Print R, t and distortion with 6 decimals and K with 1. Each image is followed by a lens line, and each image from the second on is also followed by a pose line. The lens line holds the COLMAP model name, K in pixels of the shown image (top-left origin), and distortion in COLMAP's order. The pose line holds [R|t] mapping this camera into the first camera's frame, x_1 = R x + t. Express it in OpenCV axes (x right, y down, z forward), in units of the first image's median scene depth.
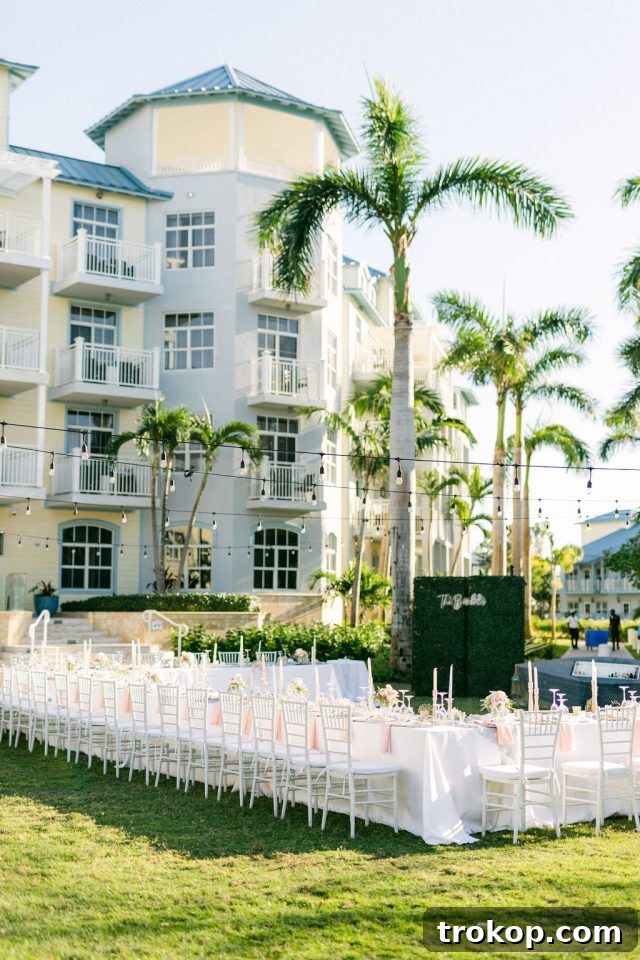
lens RADIAL K [[1452.1, 0, 320.0], [0, 1452.1, 480.0], [0, 0, 1]] dist [-0.003261, 0.008665]
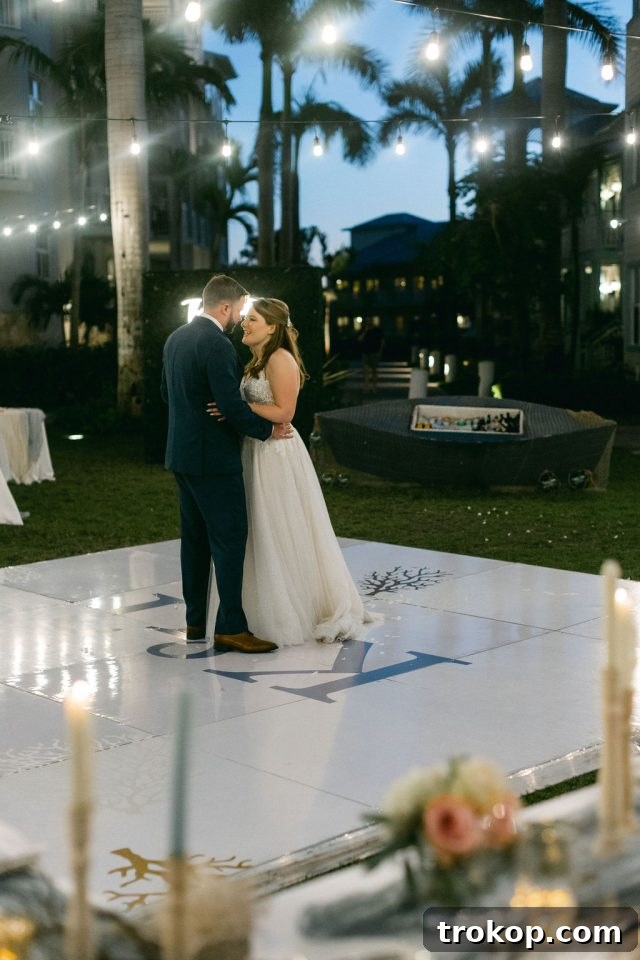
lens RADIAL K [[1452.1, 0, 320.0], [0, 1452.1, 480.0], [0, 0, 1]] dist [-0.003261, 0.008665]
pose [[0.986184, -0.041998, 0.160238, 0.019268], [0.010570, 0.981308, 0.192151, 0.018884], [-0.165313, -0.187803, 0.968195, 0.198518]]
